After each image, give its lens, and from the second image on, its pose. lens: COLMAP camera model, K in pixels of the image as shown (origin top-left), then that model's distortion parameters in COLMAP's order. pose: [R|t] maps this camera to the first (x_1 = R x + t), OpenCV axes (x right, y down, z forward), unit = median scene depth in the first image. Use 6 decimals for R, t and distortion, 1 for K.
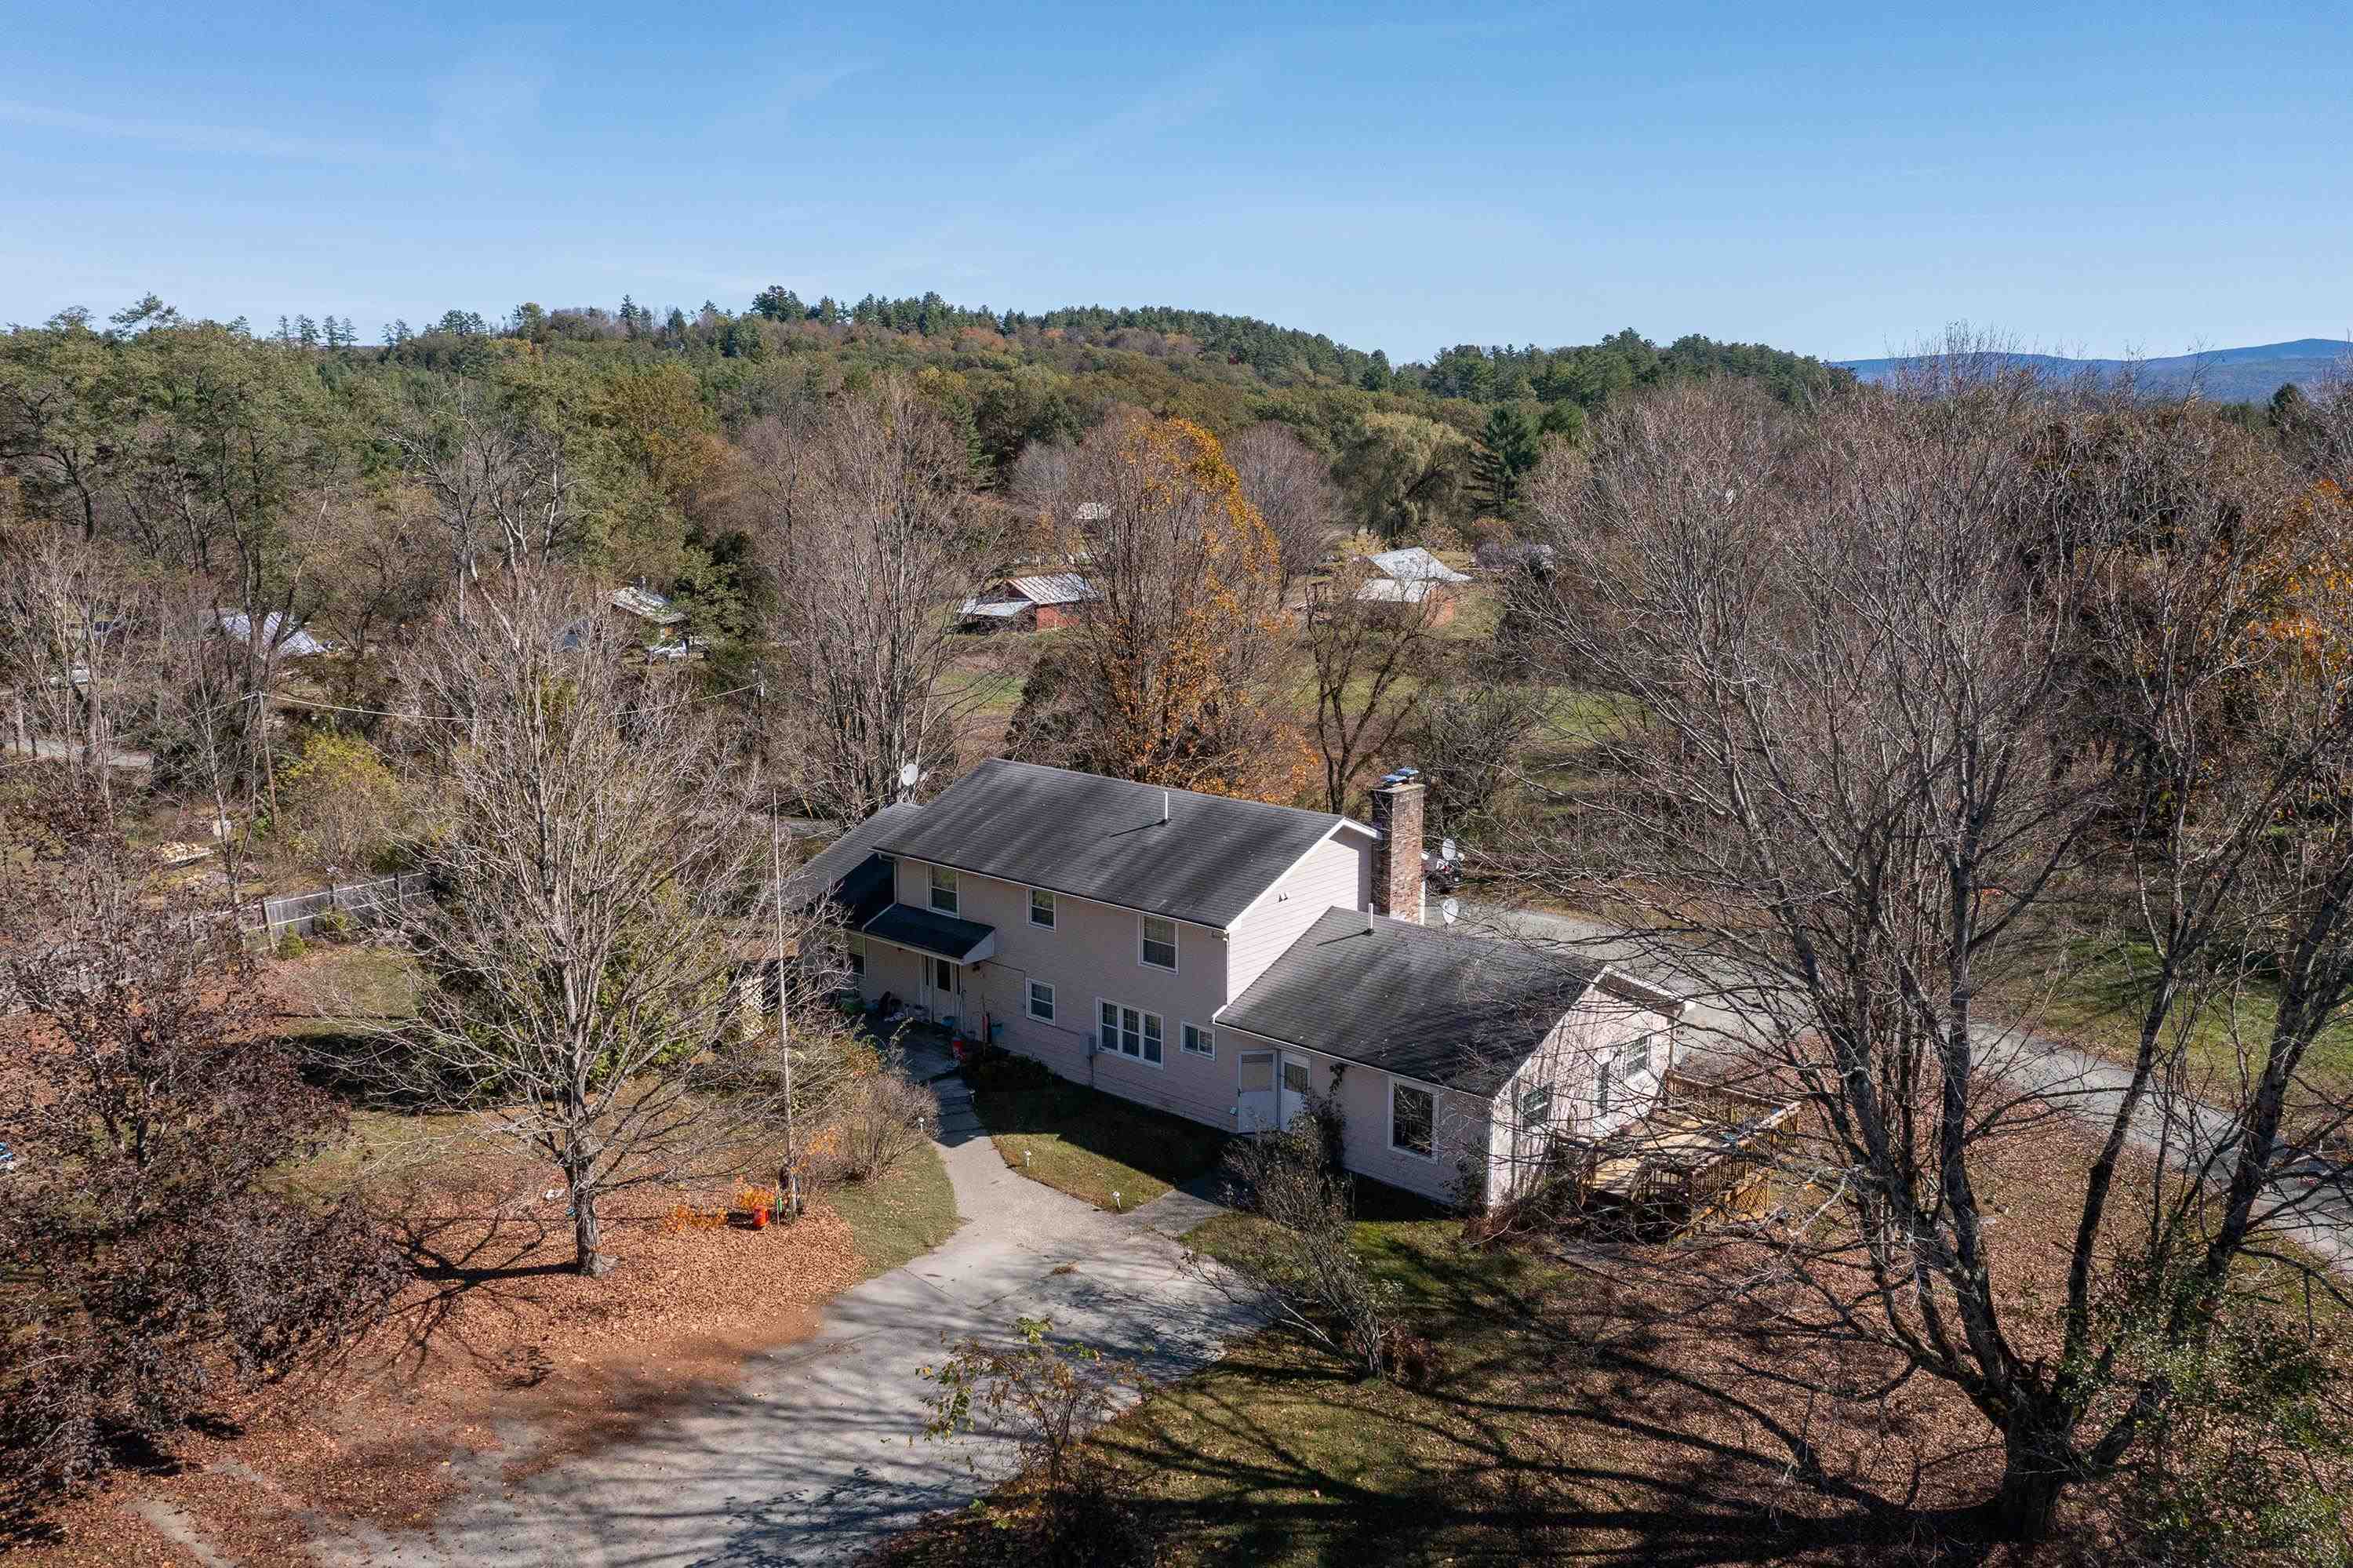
lens RADIAL K [[1854.5, 0, 1176.5], [0, 1854.5, 784.0], [0, 0, 1]] dist [-0.032034, 0.029643]
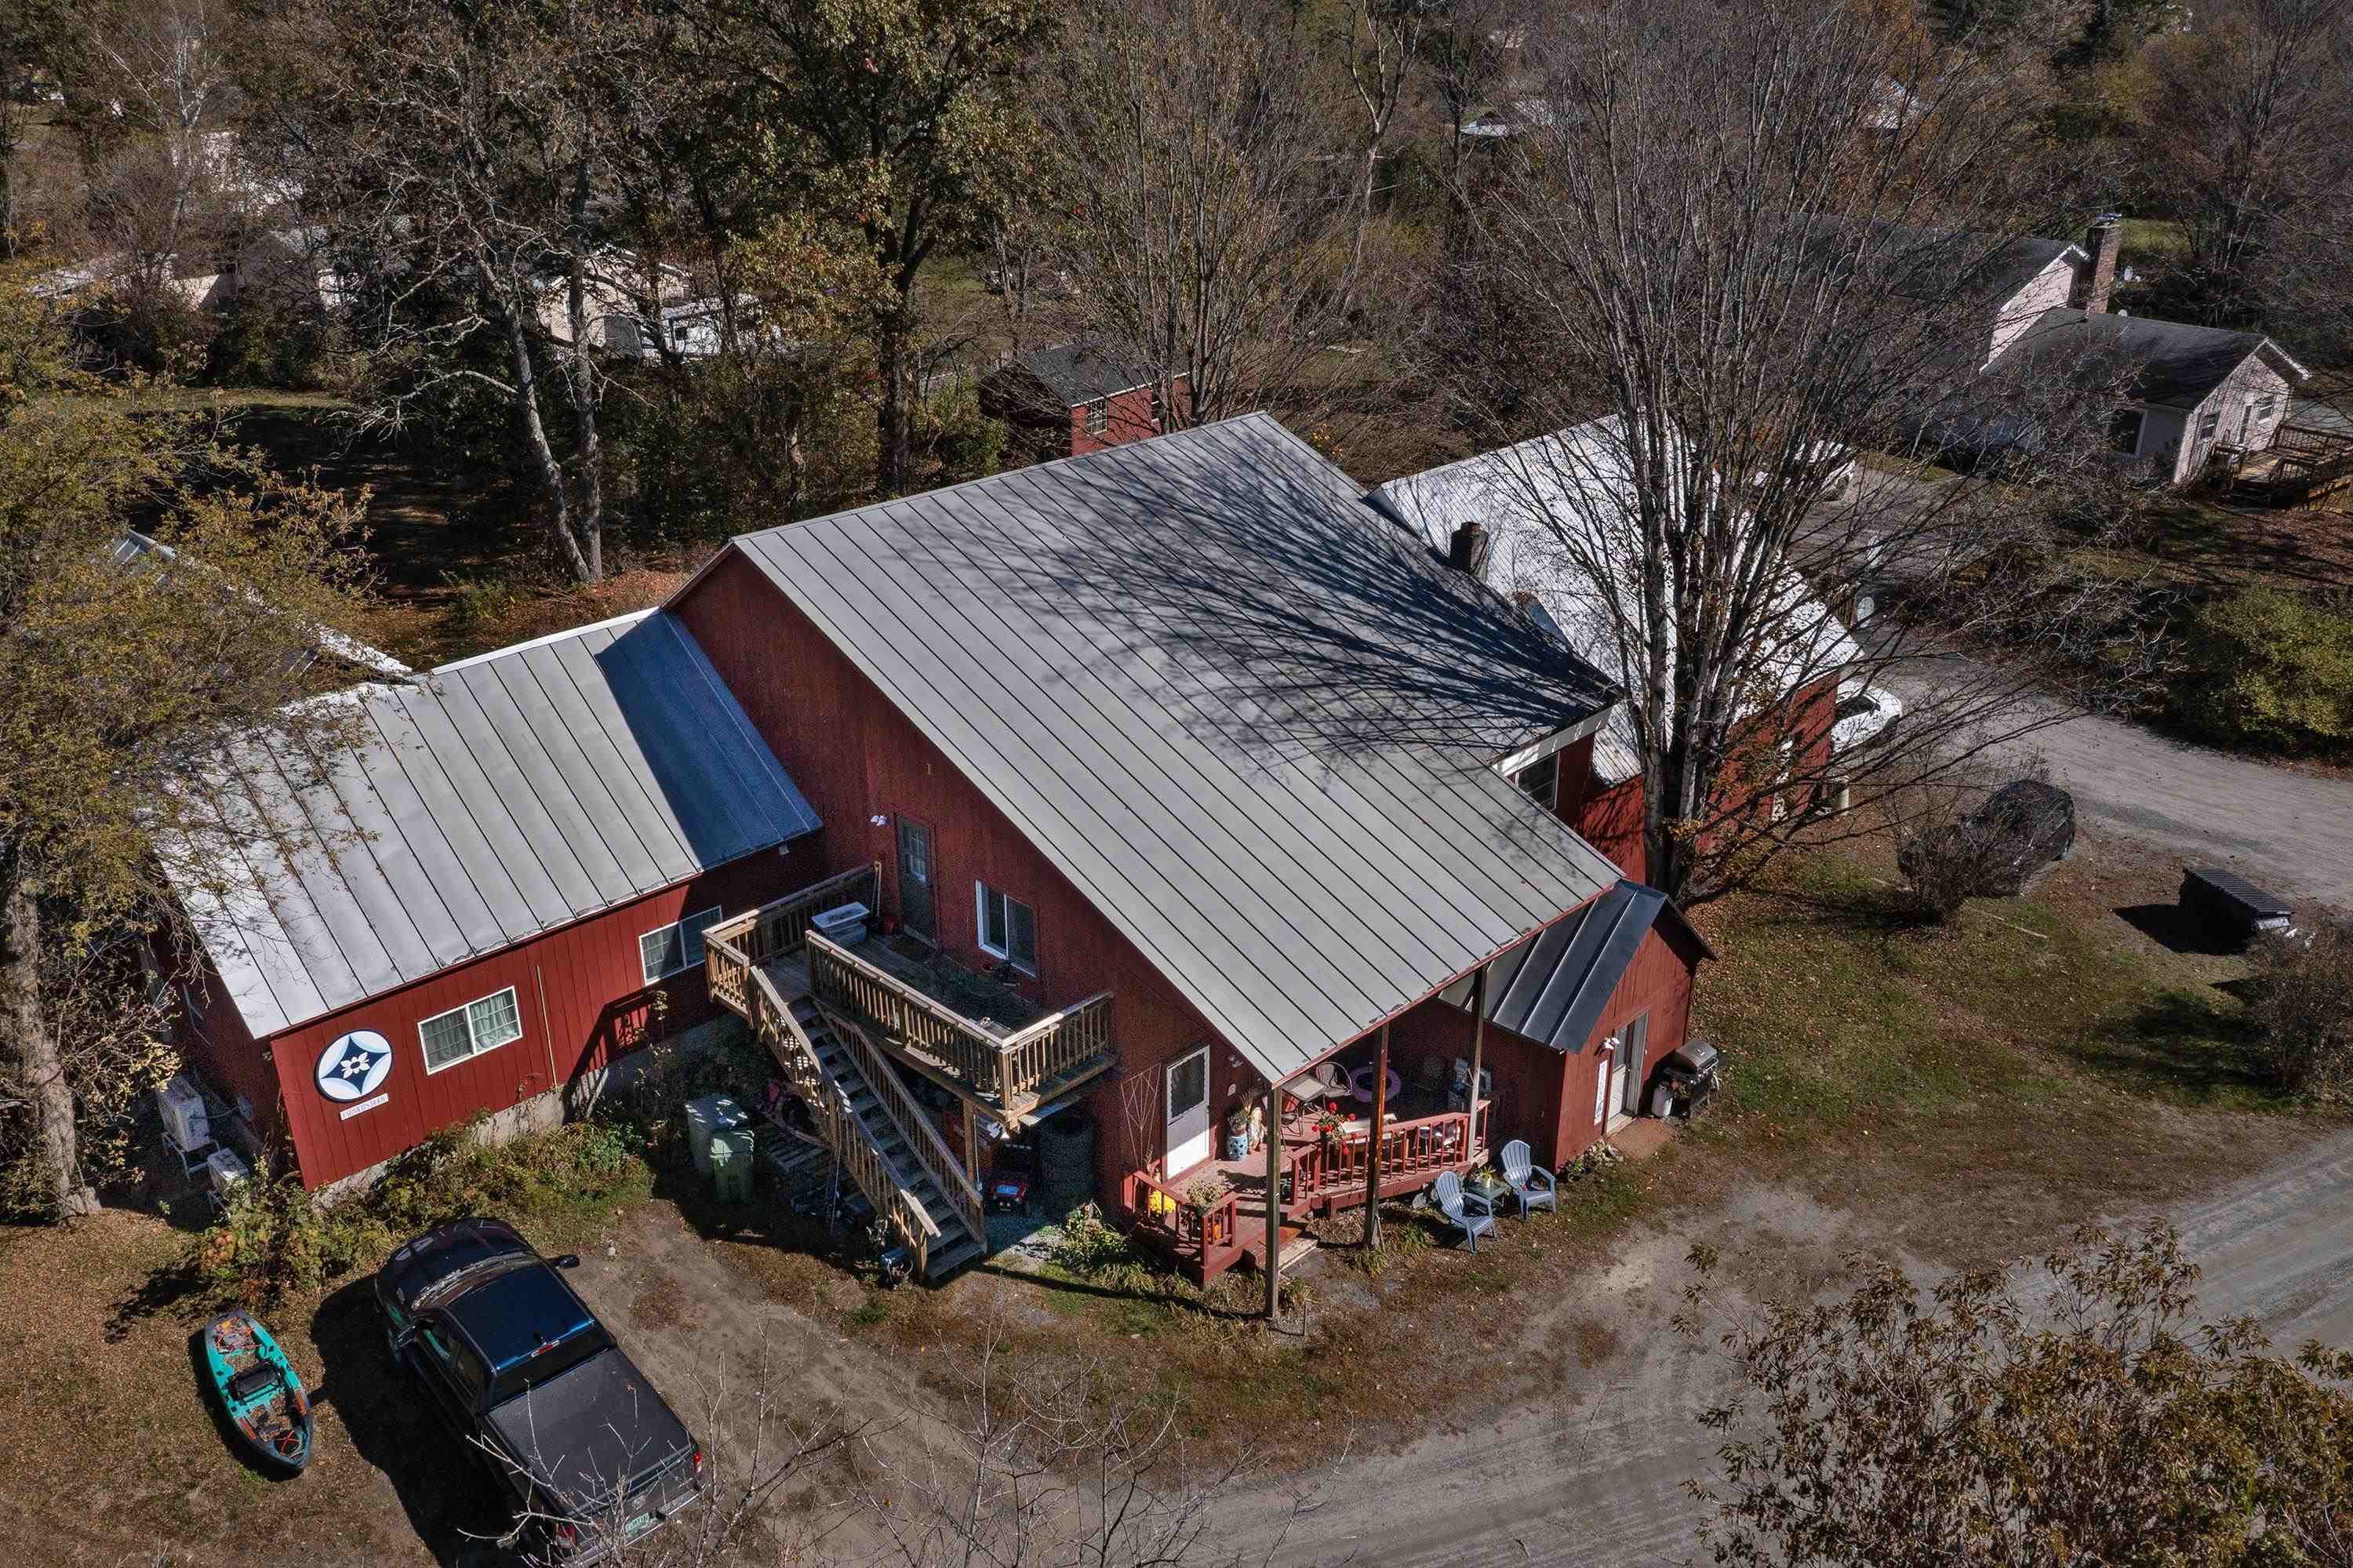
lens RADIAL K [[1854.5, 0, 1176.5], [0, 1854.5, 784.0], [0, 0, 1]] dist [-0.032034, 0.029643]
pose [[0.986789, 0.063635, -0.148992, -0.422010], [-0.026873, 0.971184, 0.236812, 0.124308], [0.159769, -0.229680, 0.960063, -0.718881]]
